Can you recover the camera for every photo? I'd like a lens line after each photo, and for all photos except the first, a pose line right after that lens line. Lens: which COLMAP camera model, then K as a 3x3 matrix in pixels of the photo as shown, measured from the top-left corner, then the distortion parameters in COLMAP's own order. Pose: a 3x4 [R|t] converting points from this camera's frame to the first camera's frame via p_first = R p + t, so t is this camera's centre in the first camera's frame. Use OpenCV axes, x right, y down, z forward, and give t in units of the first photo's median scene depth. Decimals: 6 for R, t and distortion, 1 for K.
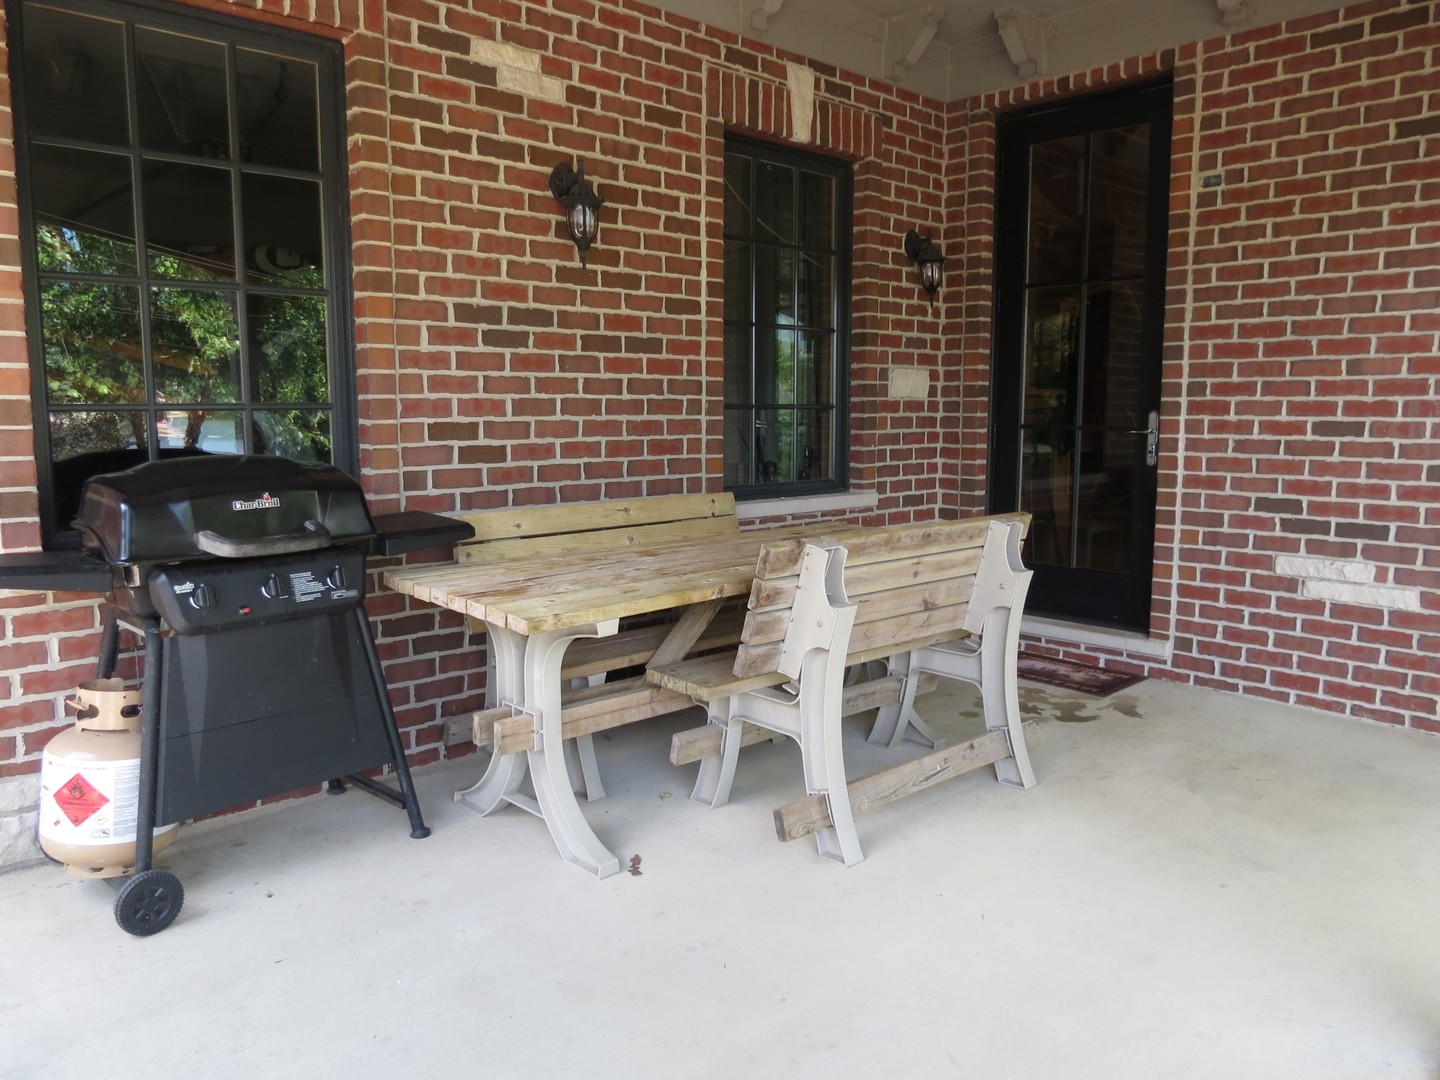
lens RADIAL K [[1065.7, 0, 717.3], [0, 1065.7, 537.4], [0, 0, 1]] dist [-0.039364, -0.001158]
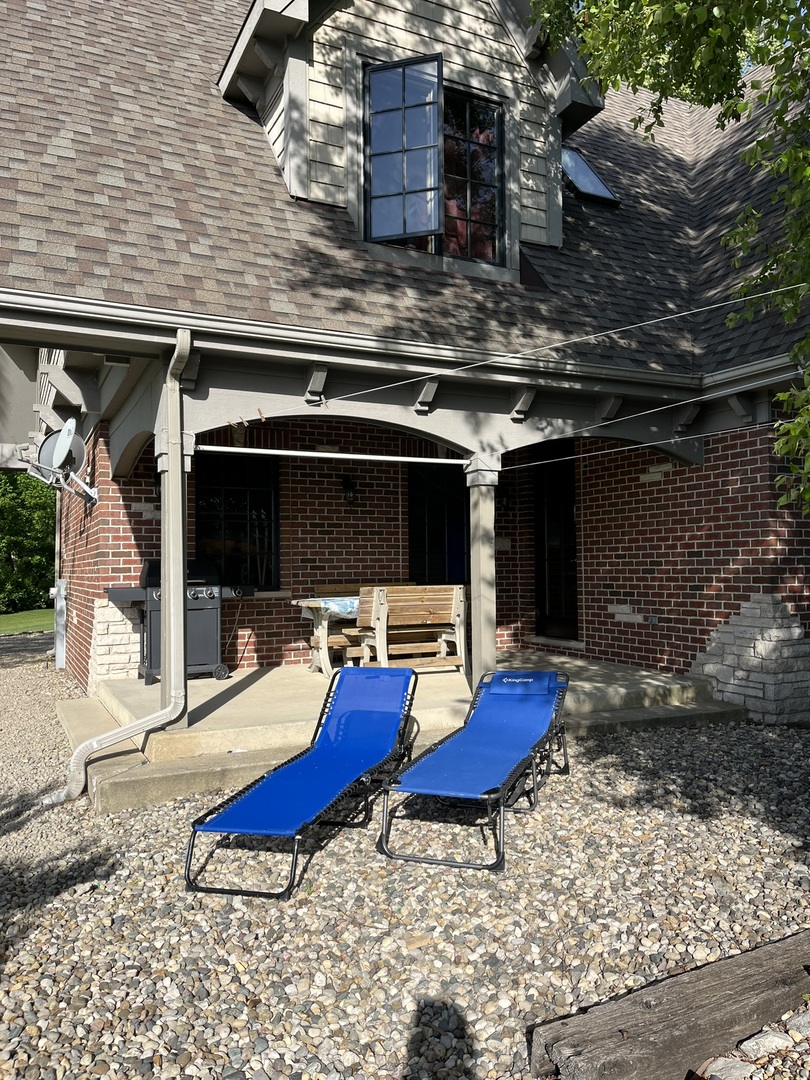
lens RADIAL K [[815.4, 0, 405.4], [0, 815.4, 541.4], [0, 0, 1]] dist [0.000516, 0.001878]
pose [[0.956505, -0.021549, -0.290919, 0.696992], [-0.023711, 0.988225, -0.151161, 0.193901], [0.290750, 0.151484, 0.944731, -1.176718]]
